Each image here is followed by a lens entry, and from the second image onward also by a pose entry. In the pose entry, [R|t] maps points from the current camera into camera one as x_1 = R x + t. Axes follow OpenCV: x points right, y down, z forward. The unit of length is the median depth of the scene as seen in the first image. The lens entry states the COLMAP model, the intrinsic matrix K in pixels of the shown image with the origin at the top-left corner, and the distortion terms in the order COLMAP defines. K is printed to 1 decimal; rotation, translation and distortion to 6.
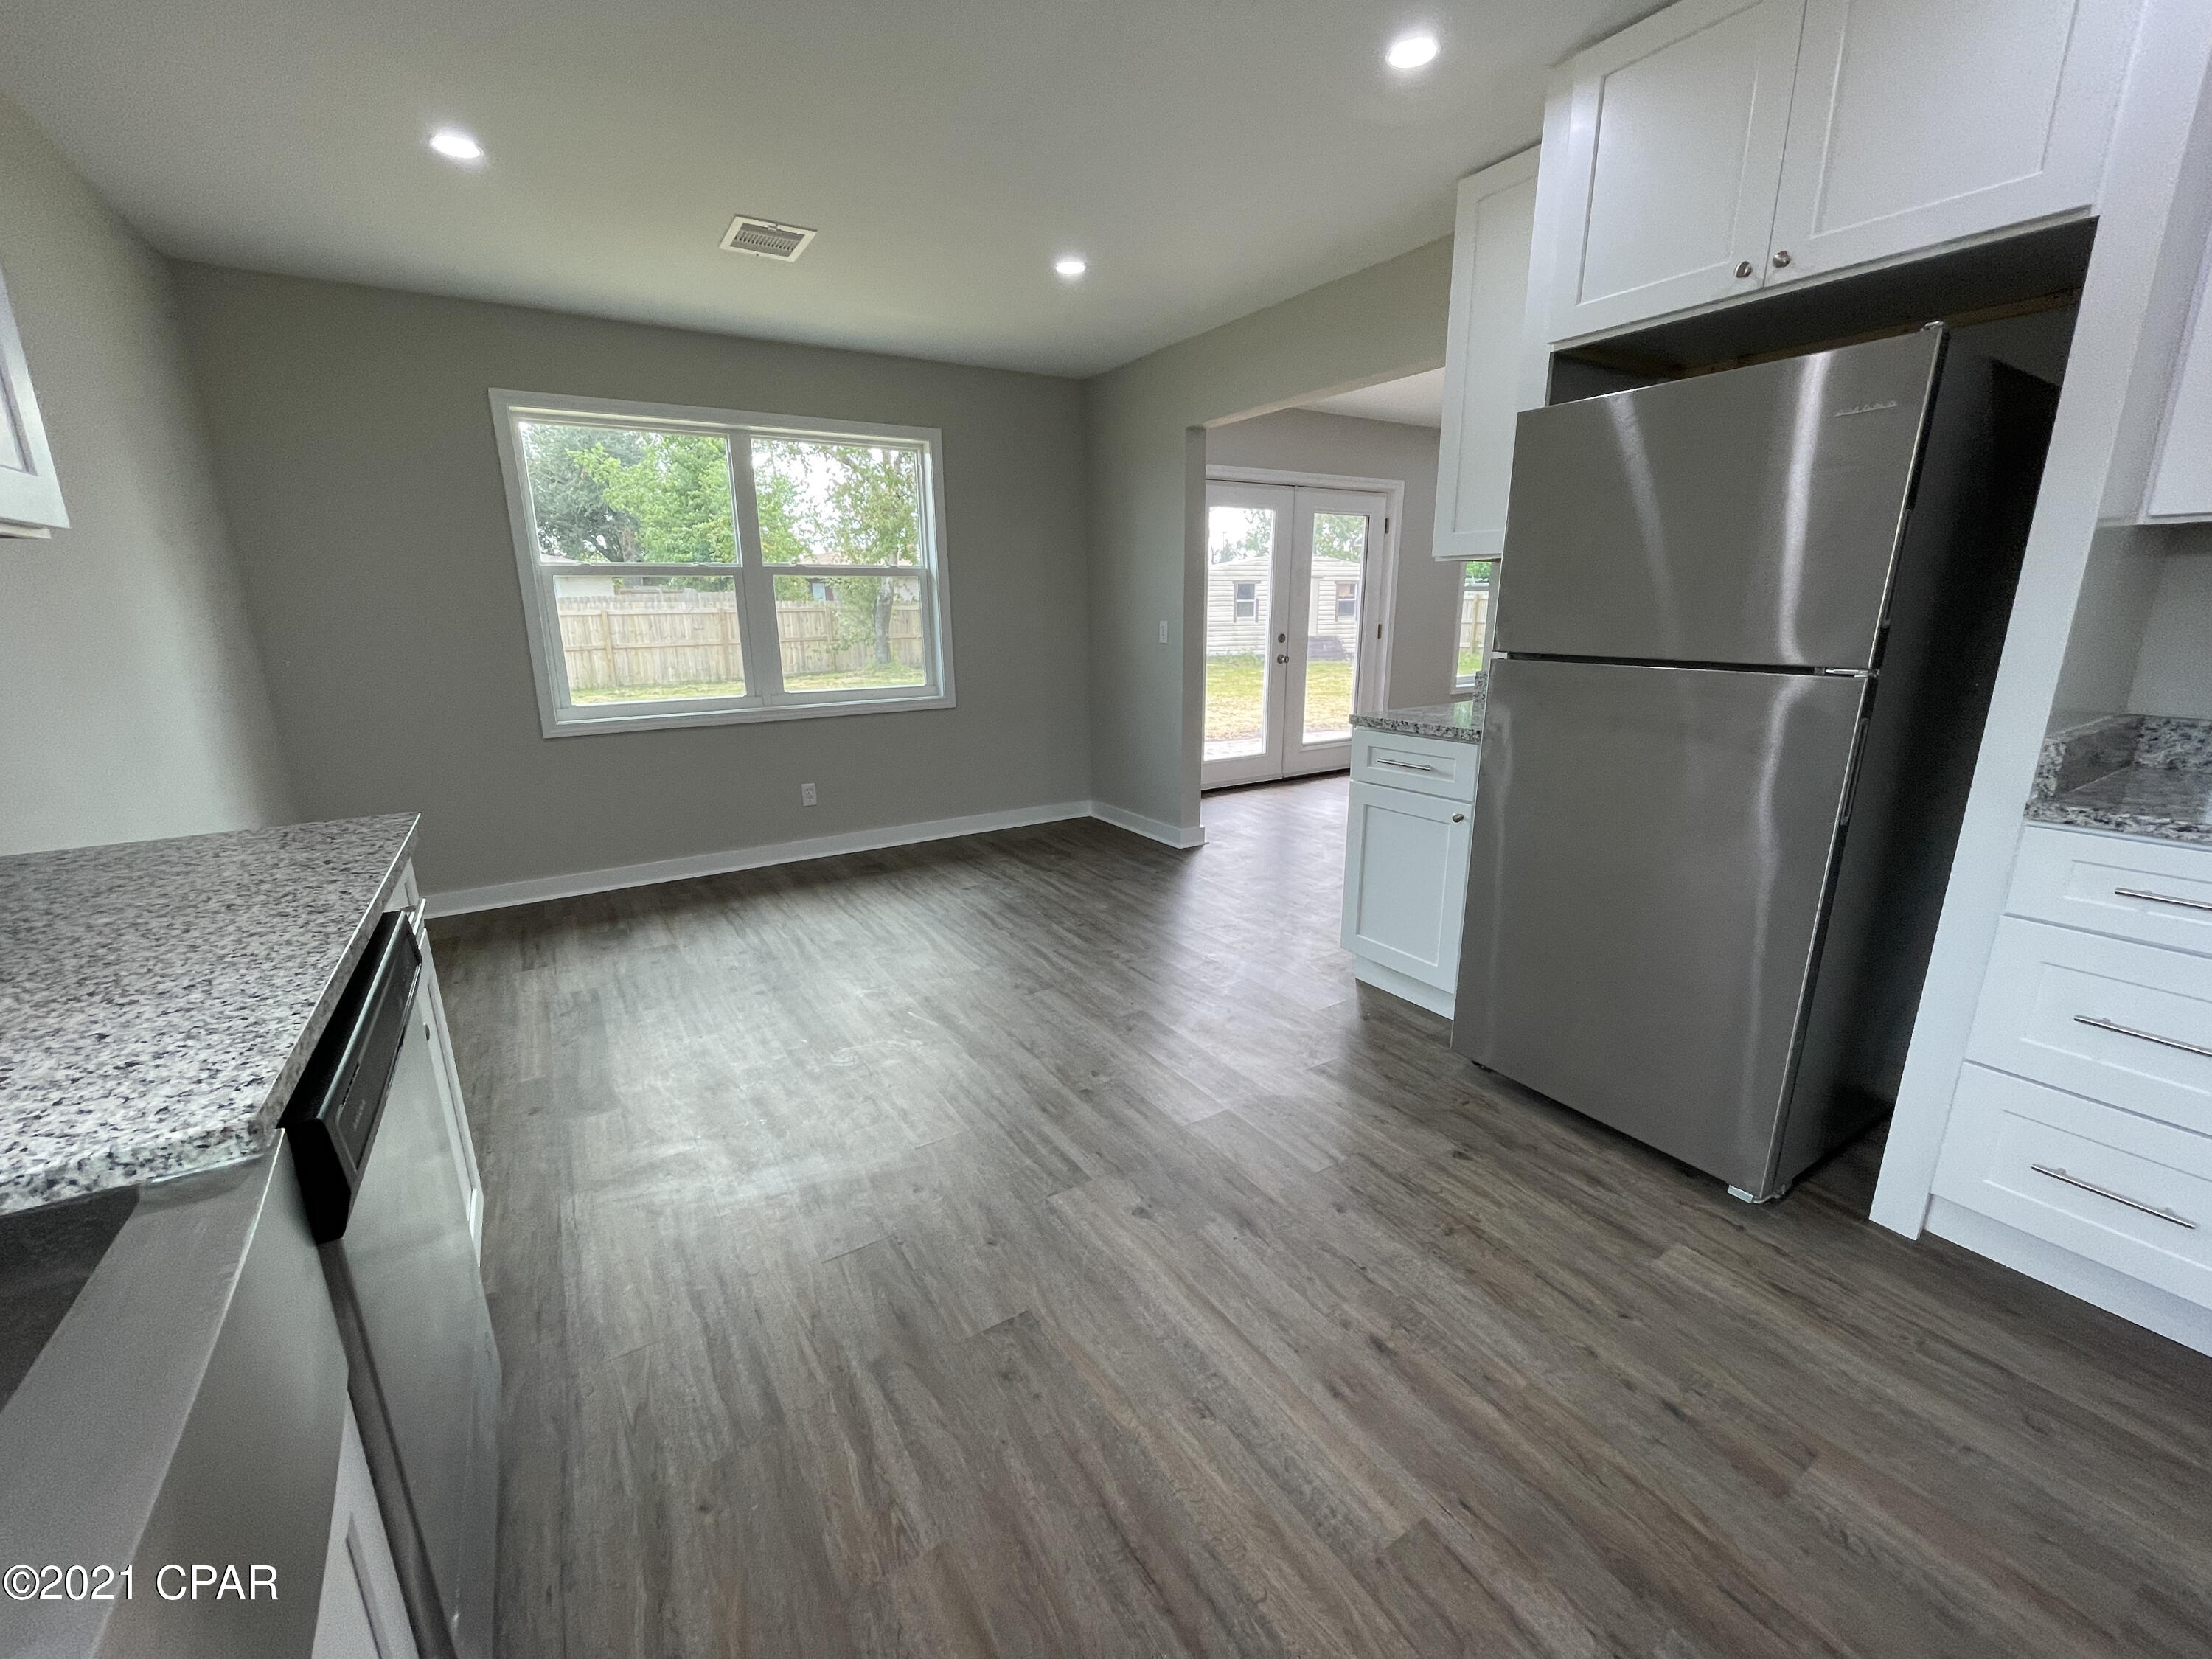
lens RADIAL K [[894.1, 0, 1103.9], [0, 894.1, 828.0], [0, 0, 1]] dist [-0.001021, -0.000008]
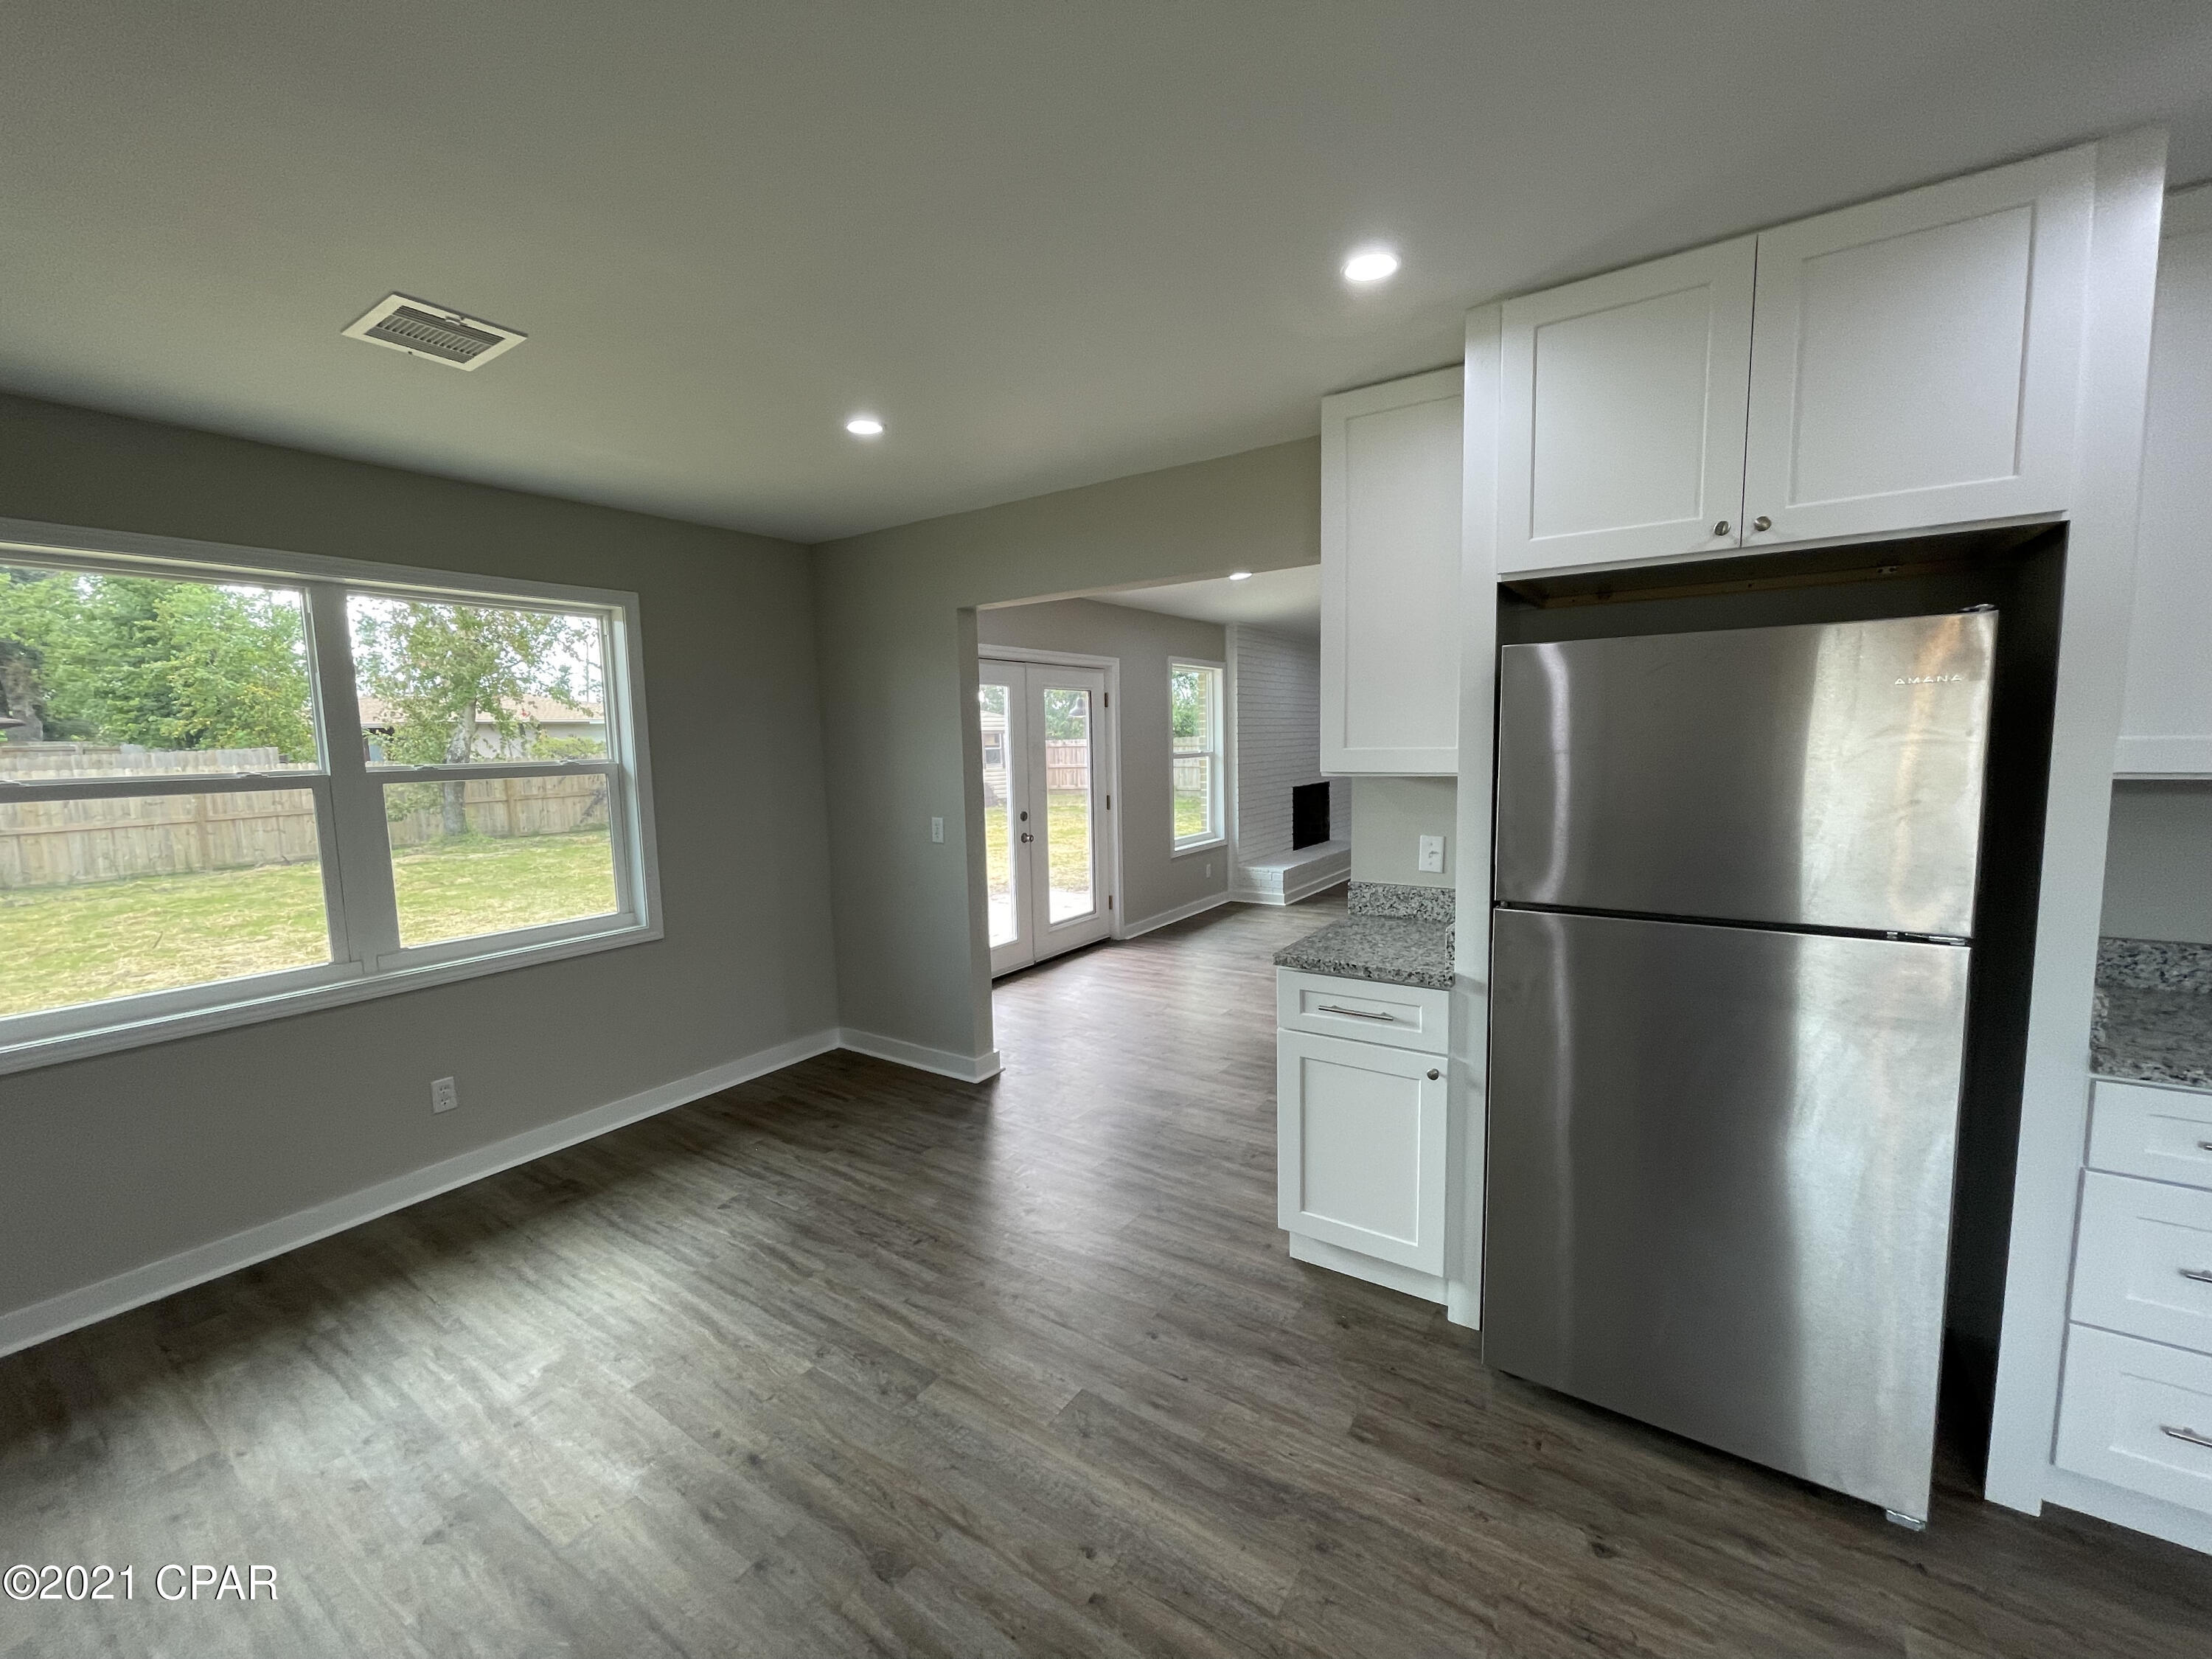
lens RADIAL K [[894.1, 0, 1102.8], [0, 894.1, 831.0], [0, 0, 1]] dist [-0.001021, -0.000008]
pose [[0.917276, -0.051906, 0.394856, -0.228880], [0.110204, 0.985837, -0.126417, -0.167987], [-0.382702, 0.159474, 0.910004, 0.286352]]
